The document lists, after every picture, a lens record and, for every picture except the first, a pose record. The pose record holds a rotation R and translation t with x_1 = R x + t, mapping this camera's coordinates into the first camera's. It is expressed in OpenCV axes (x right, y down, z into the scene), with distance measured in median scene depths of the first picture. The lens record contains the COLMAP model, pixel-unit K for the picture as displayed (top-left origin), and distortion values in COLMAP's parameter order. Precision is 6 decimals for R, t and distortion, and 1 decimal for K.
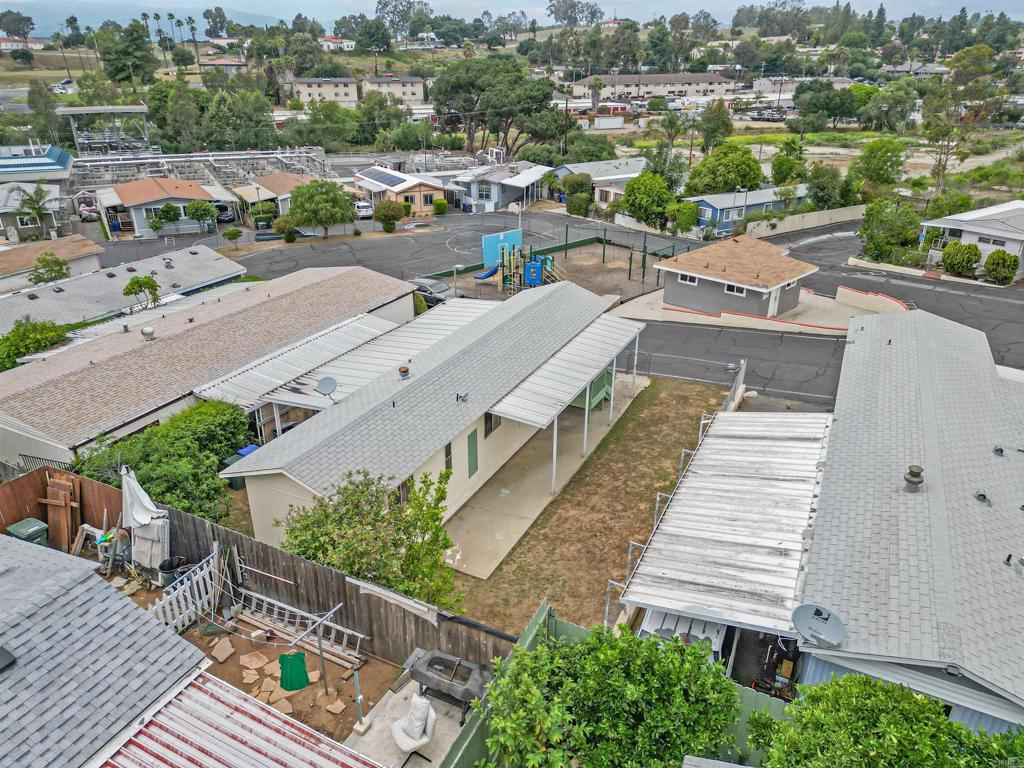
lens RADIAL K [[716.2, 0, 510.0], [0, 716.2, 382.9], [0, 0, 1]] dist [0.073143, -0.071397]
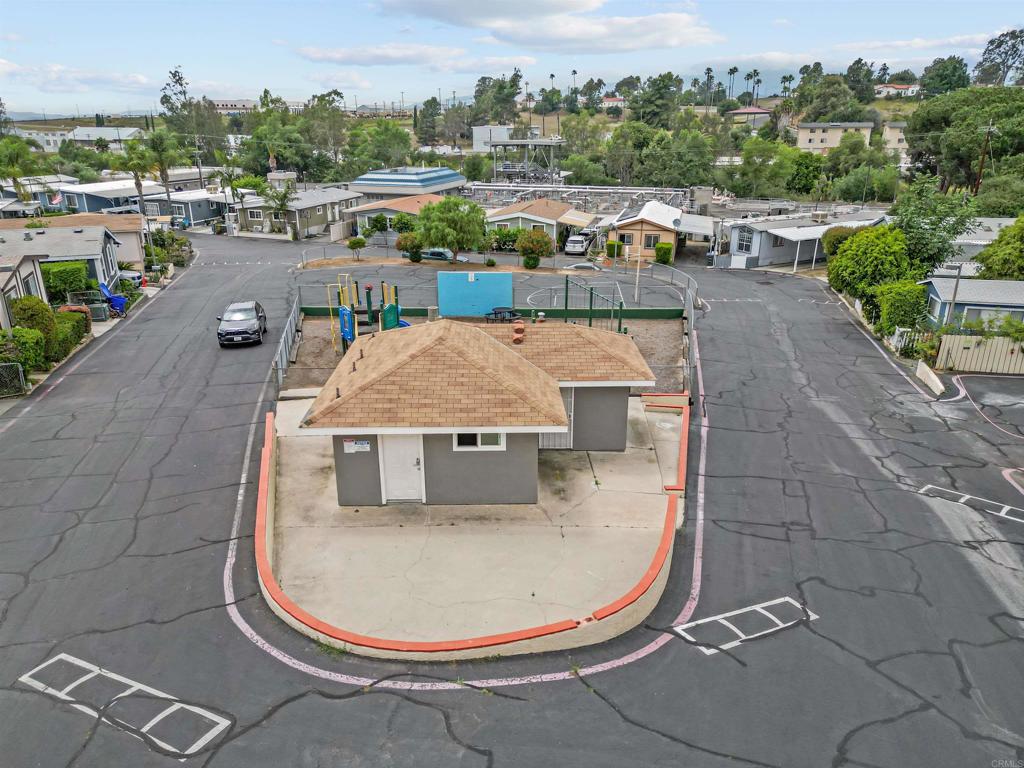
lens RADIAL K [[716.2, 0, 510.0], [0, 716.2, 382.9], [0, 0, 1]] dist [0.073143, -0.071397]
pose [[0.718711, 0.237207, -0.653596, 0.321227], [-0.283087, 0.958398, 0.036537, -0.093011], [0.635072, 0.158765, 0.755961, 0.336497]]
